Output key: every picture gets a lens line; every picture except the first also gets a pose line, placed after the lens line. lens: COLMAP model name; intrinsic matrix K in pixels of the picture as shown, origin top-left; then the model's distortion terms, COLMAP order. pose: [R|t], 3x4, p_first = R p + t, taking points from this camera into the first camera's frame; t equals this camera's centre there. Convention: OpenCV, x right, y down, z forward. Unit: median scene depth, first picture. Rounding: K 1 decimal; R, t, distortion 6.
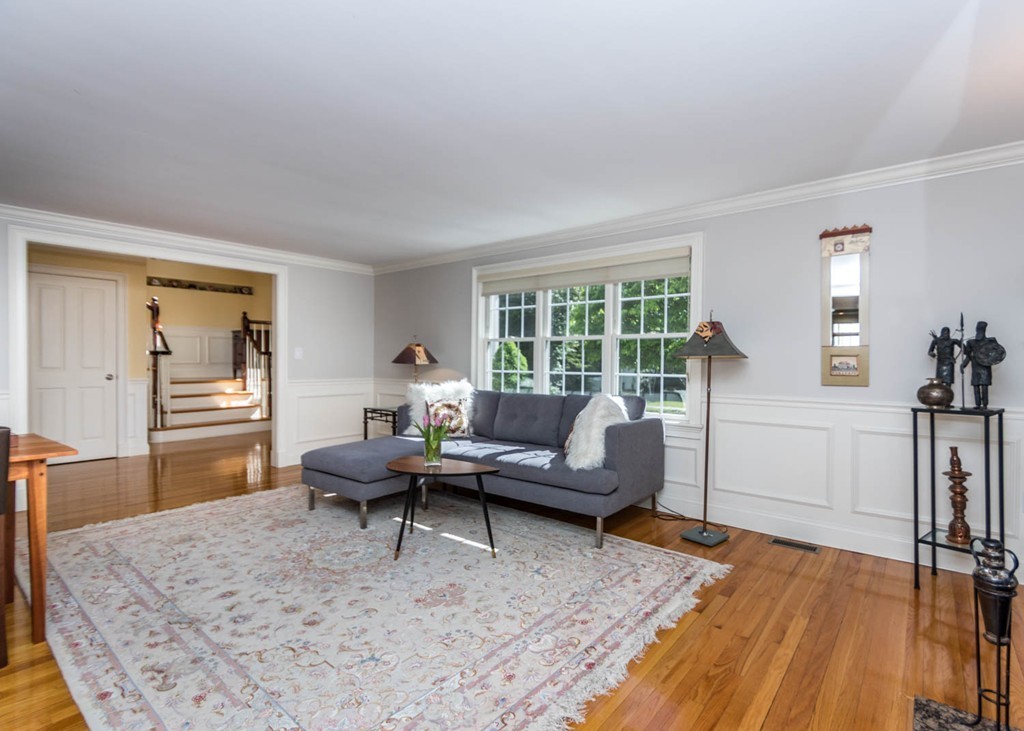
lens RADIAL K [[497.3, 0, 544.1], [0, 497.3, 363.3], [0, 0, 1]] dist [-0.005015, -0.001912]
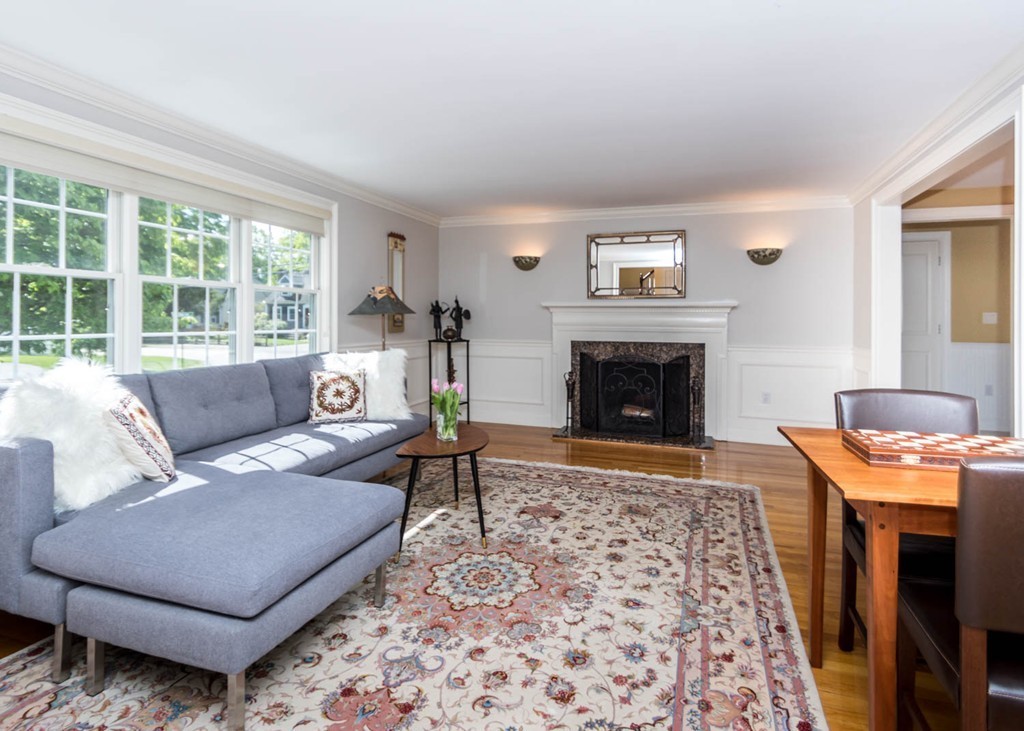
lens RADIAL K [[497.3, 0, 540.6], [0, 497.3, 328.2], [0, 0, 1]] dist [-0.005015, -0.001912]
pose [[-0.328310, -0.027813, 0.944161, -1.518691], [-0.008958, 0.999613, 0.026331, -0.019756], [-0.944528, 0.000187, -0.328432, 1.579515]]
